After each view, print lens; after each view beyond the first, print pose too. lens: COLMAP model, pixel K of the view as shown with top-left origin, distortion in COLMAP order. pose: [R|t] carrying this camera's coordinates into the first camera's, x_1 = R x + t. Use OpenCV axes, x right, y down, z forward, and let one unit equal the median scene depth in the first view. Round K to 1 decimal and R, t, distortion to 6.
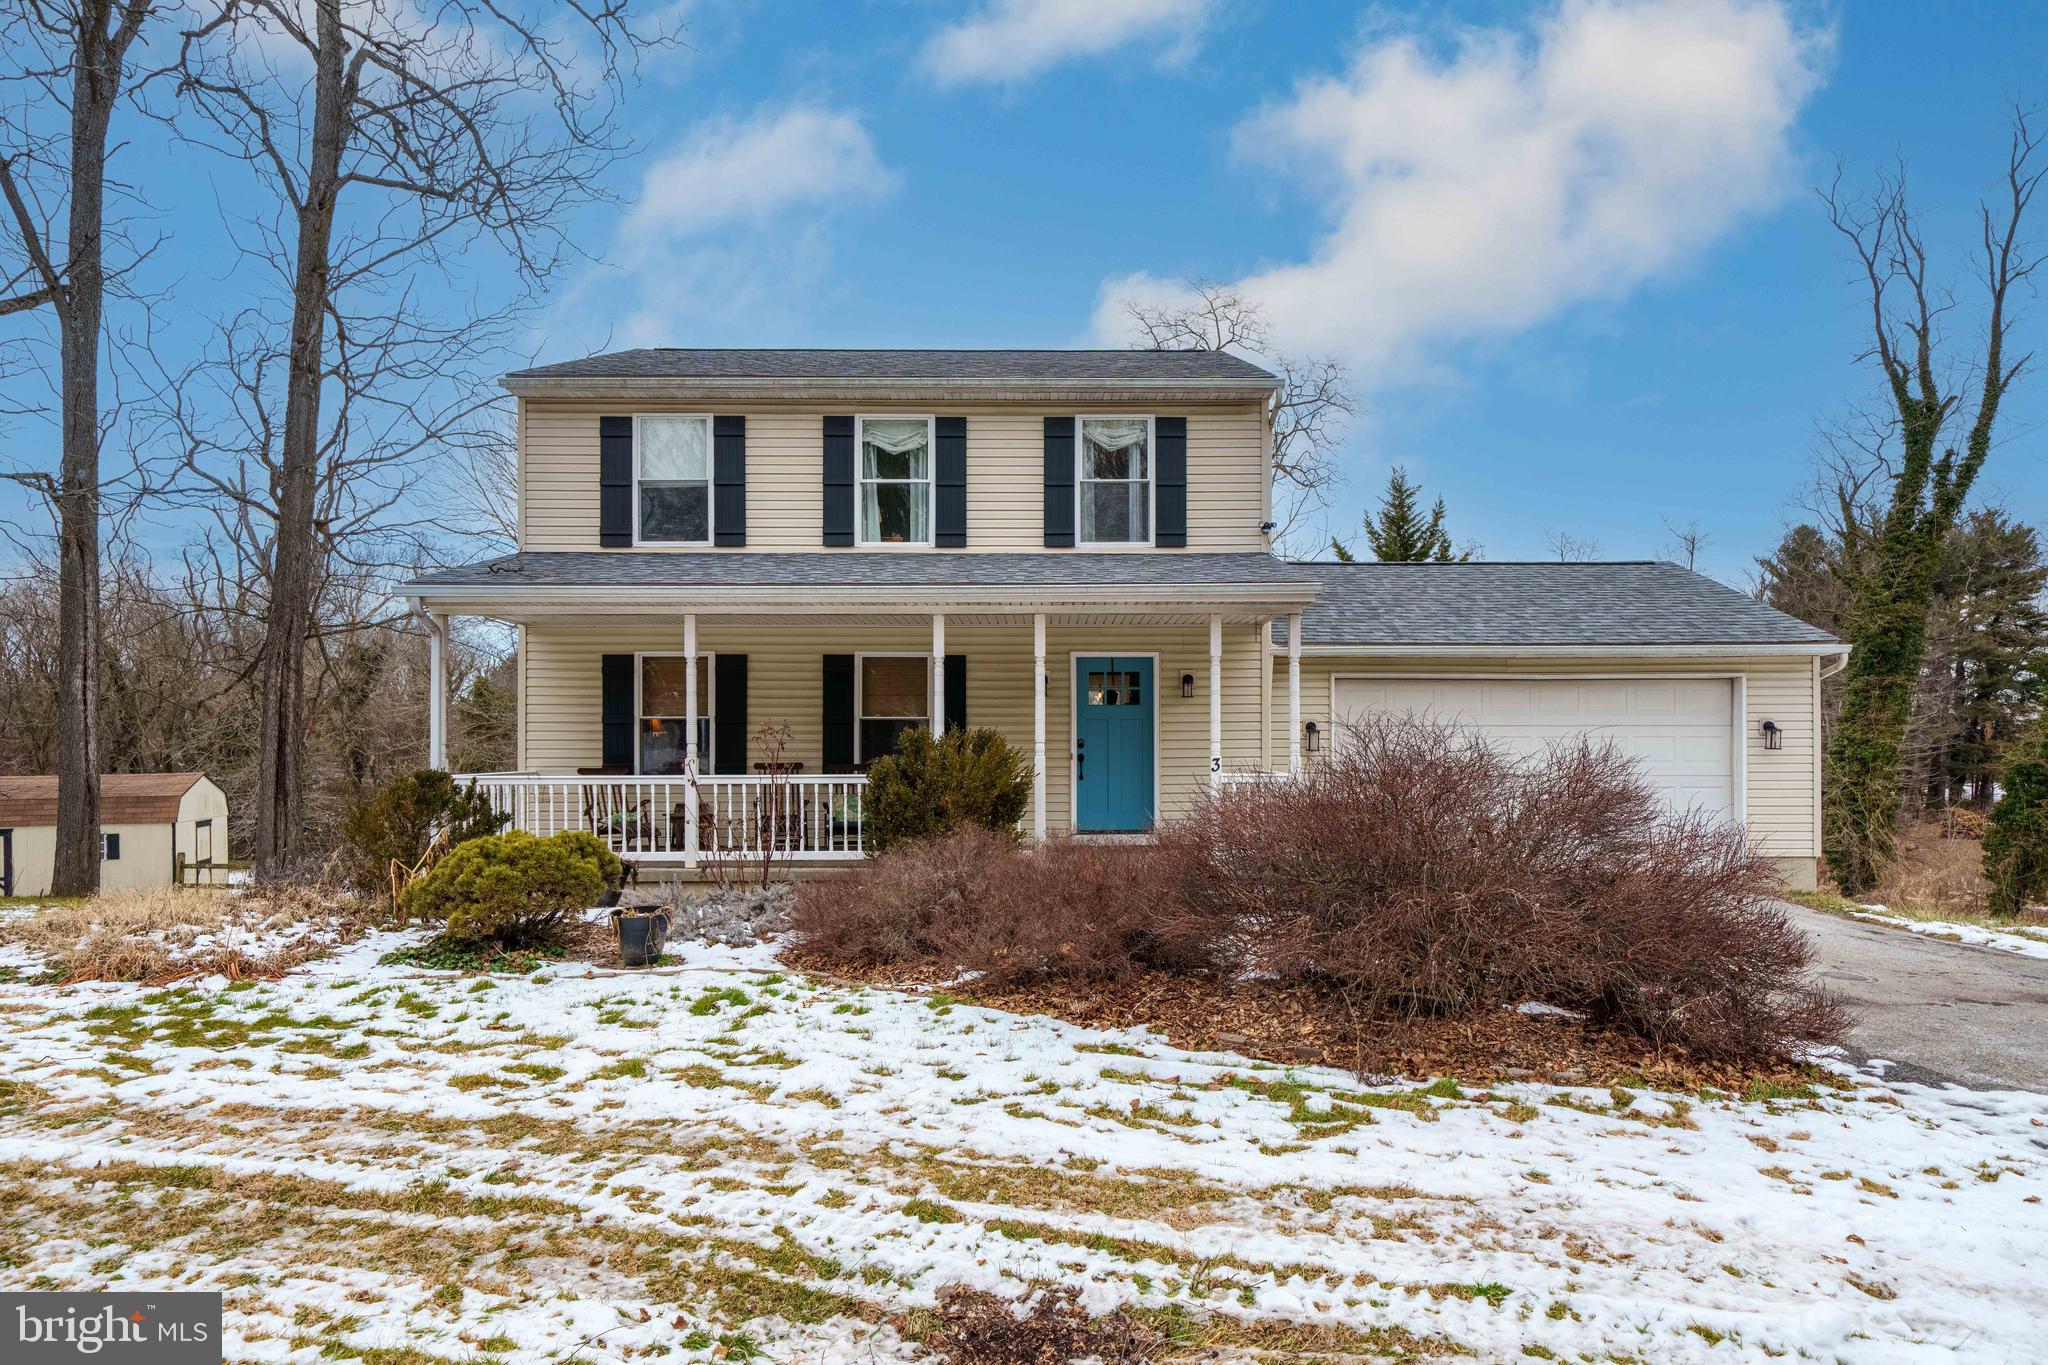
lens RADIAL K [[1097.8, 0, 1053.0], [0, 1097.8, 683.3], [0, 0, 1]] dist [-0.000417, 0.001053]
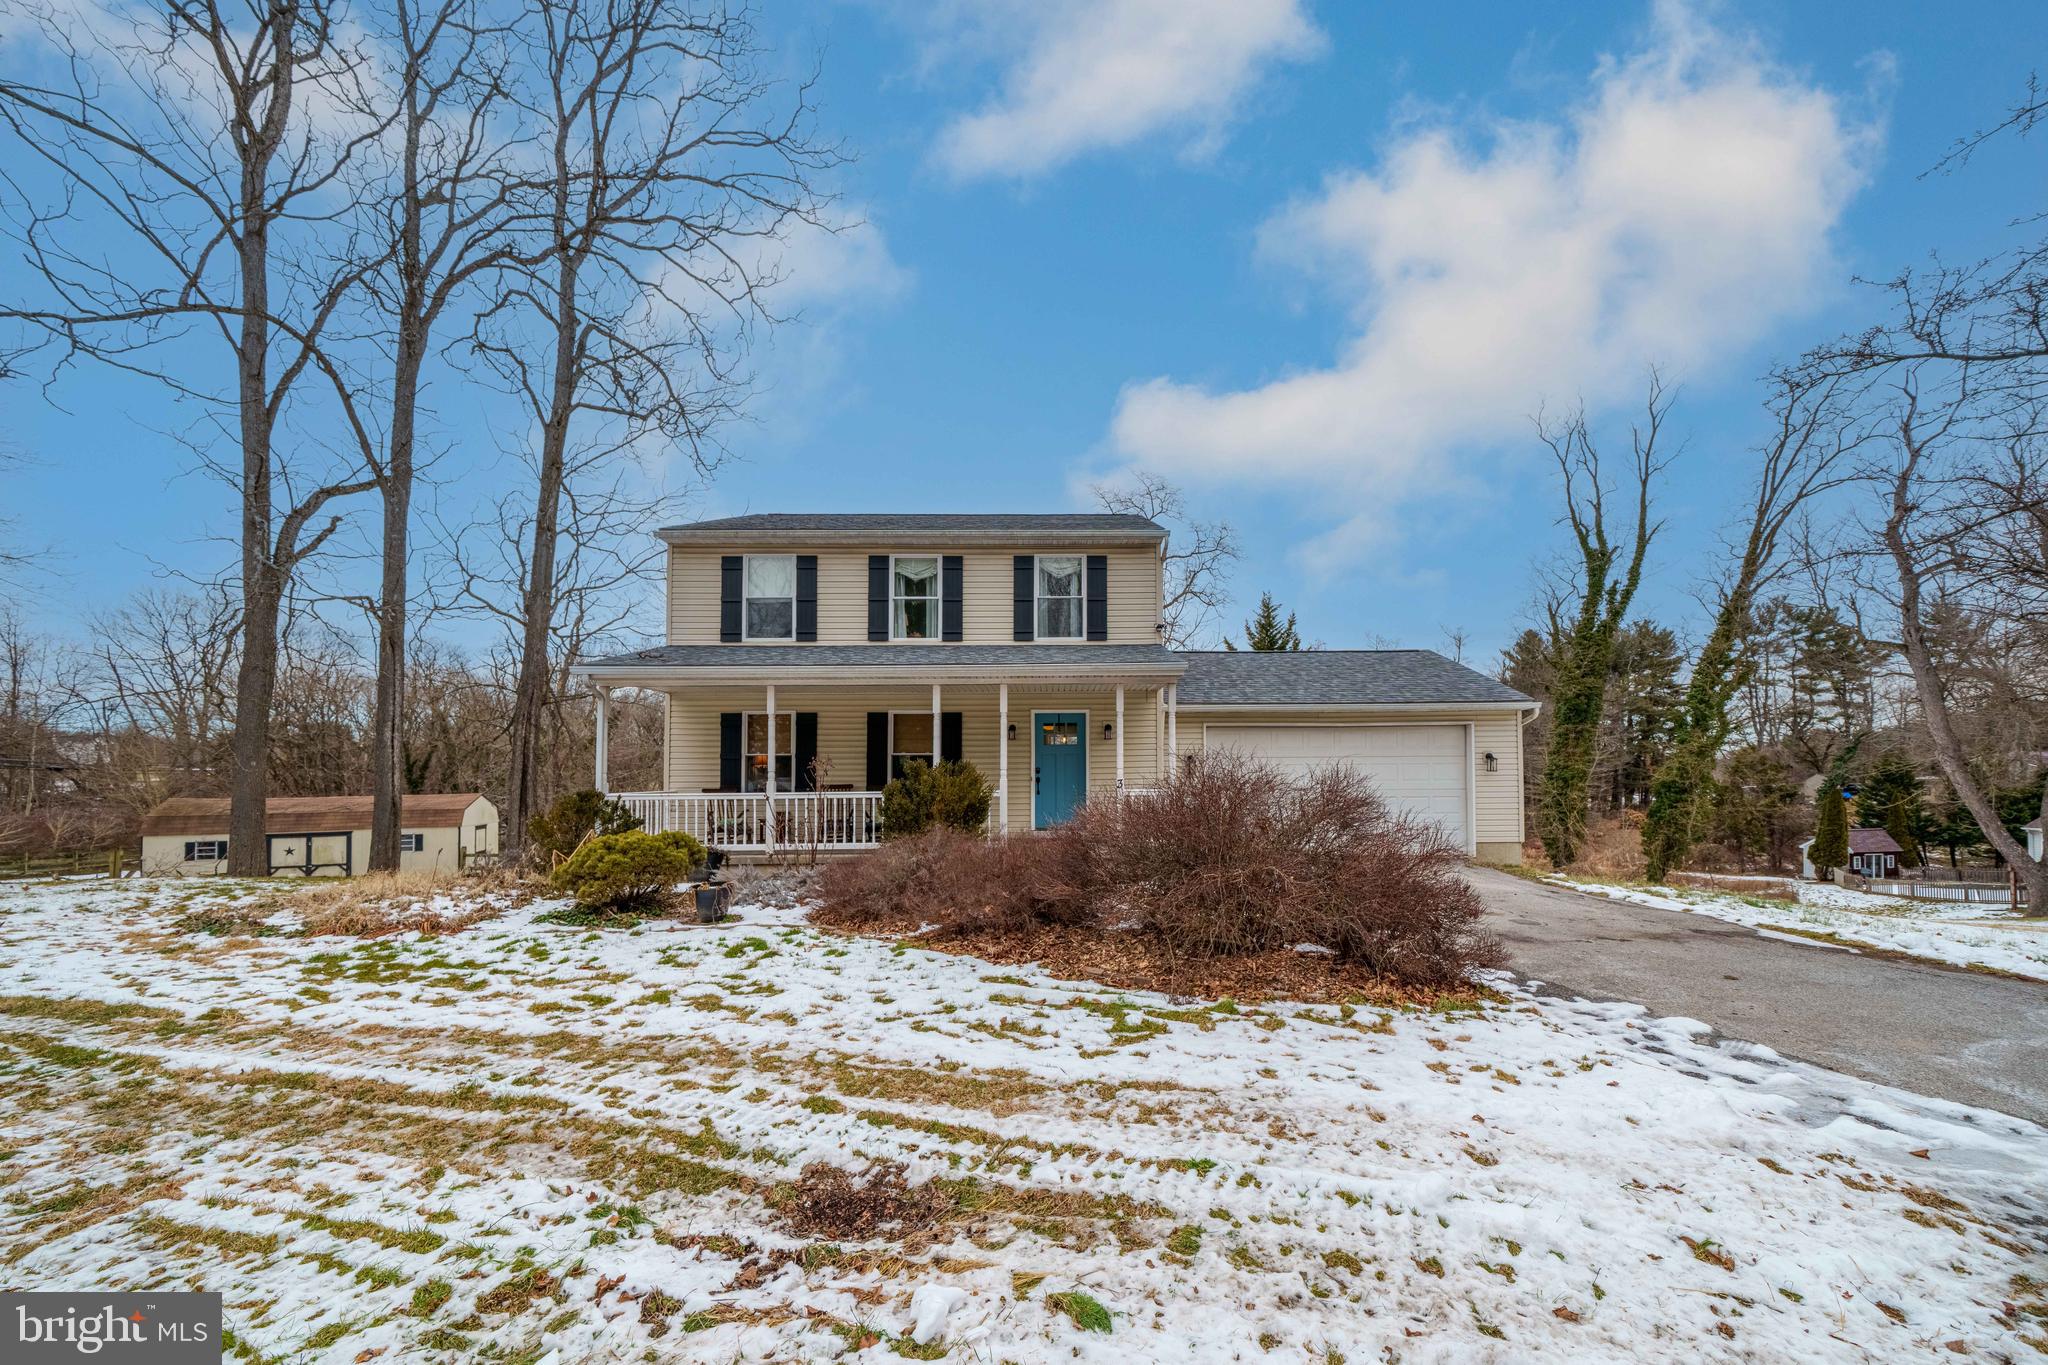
lens RADIAL K [[703.4, 0, 1070.0], [0, 703.4, 719.9], [0, 0, 1]] dist [-0.005607, -0.000032]
pose [[0.999916, -0.004943, 0.011977, 0.057564], [0.005175, 0.999799, -0.019376, 0.004249], [-0.011879, 0.019436, 0.999741, 0.030193]]
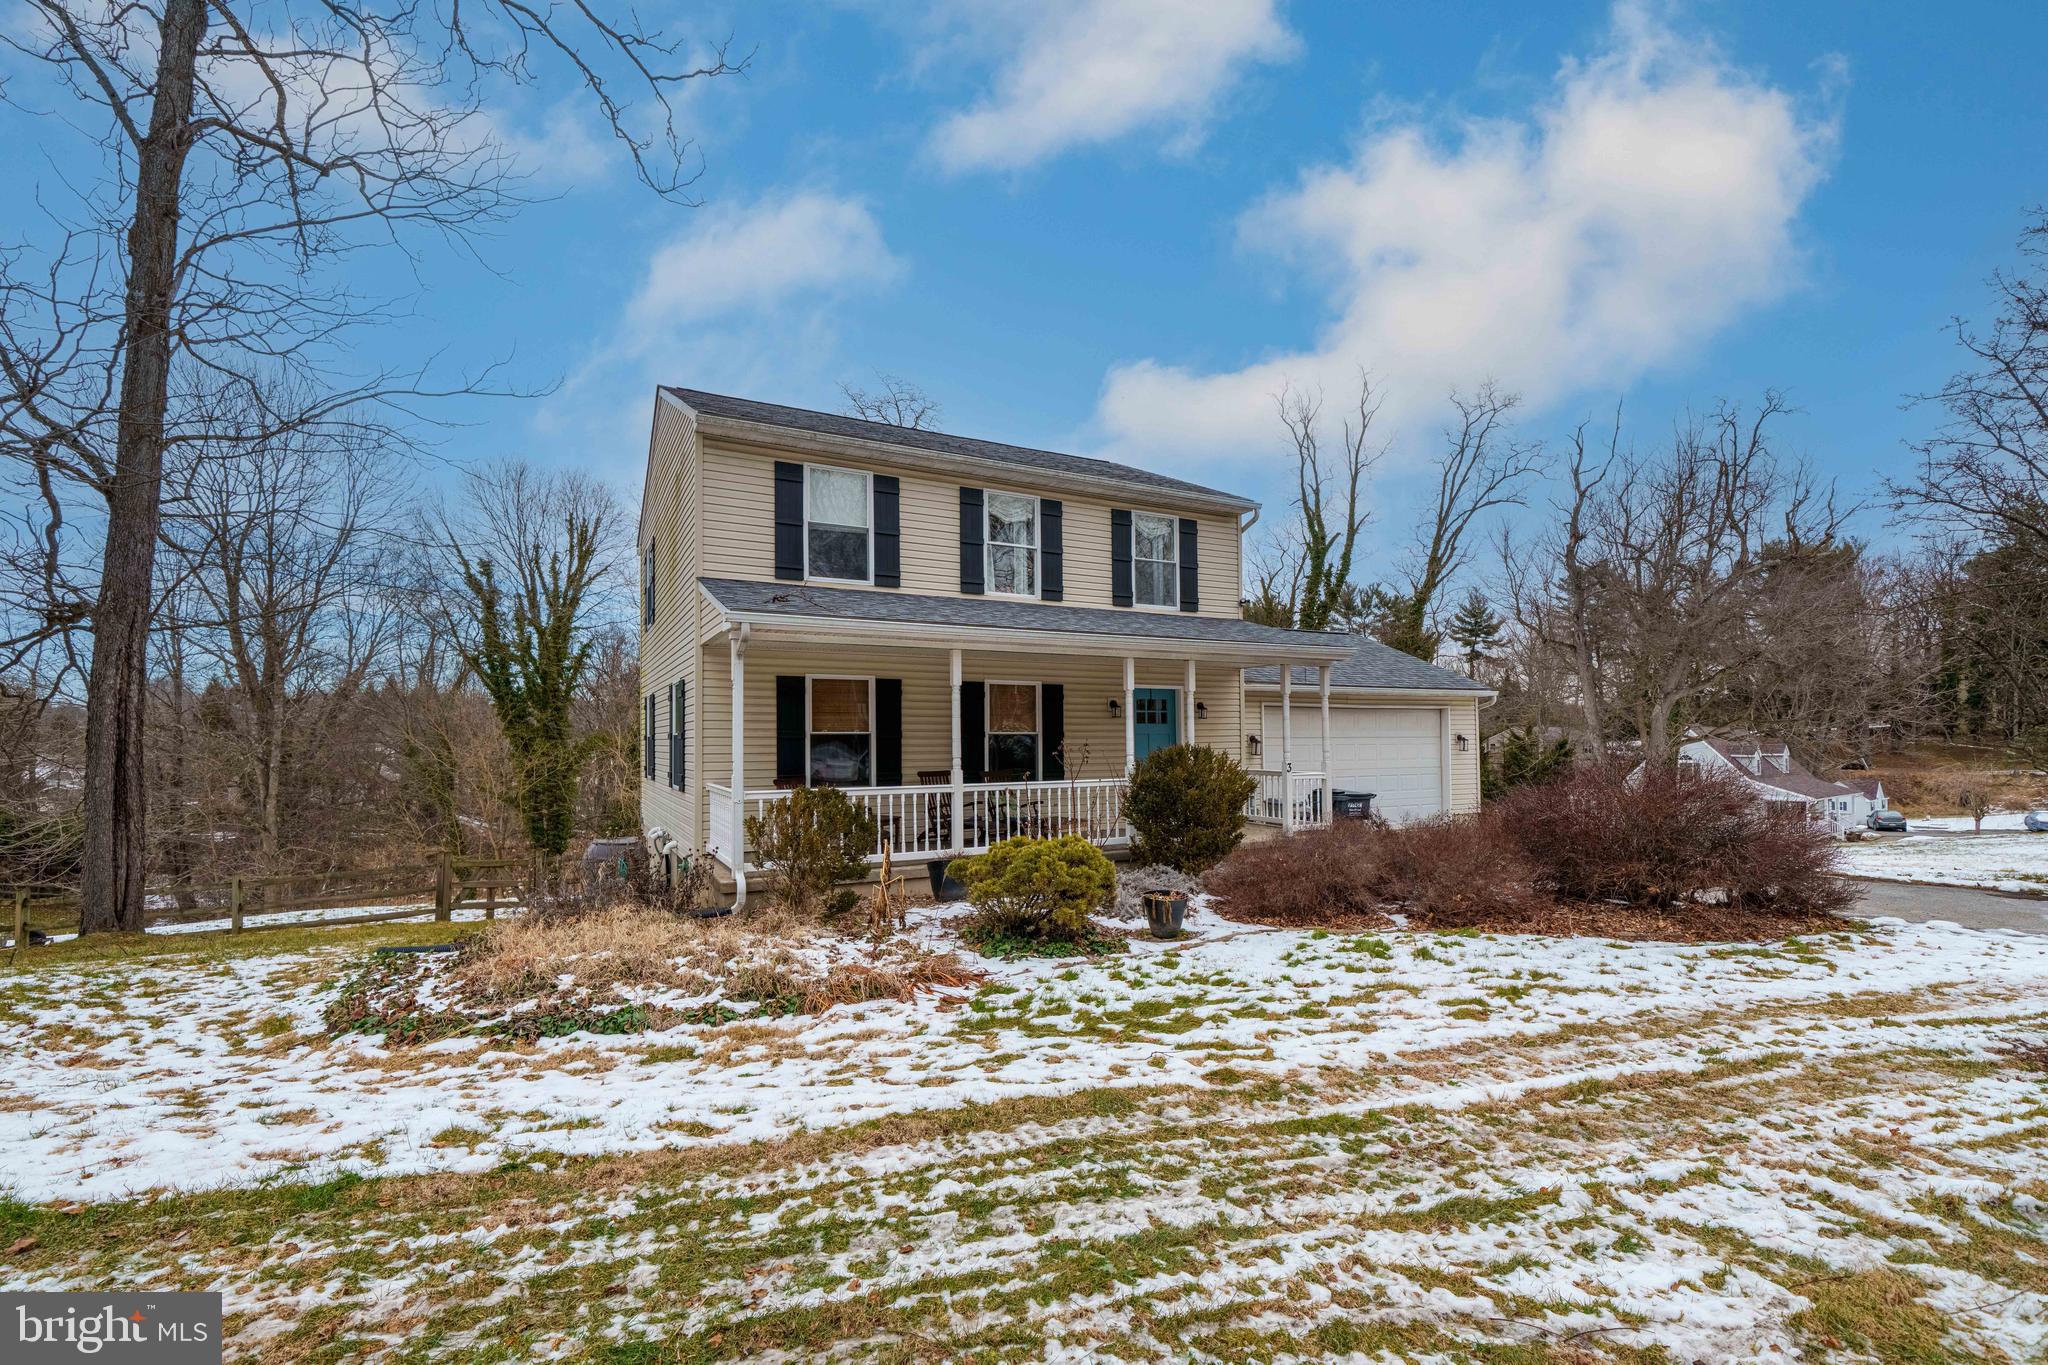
lens RADIAL K [[895.8, 0, 988.2], [0, 895.8, 669.1], [0, 0, 1]] dist [-0.000866, 0.000753]
pose [[0.884331, 0.032372, 0.465736, -0.651467], [-0.023046, 0.999404, -0.025706, -0.014887], [-0.466291, 0.012000, 0.884550, 0.104689]]
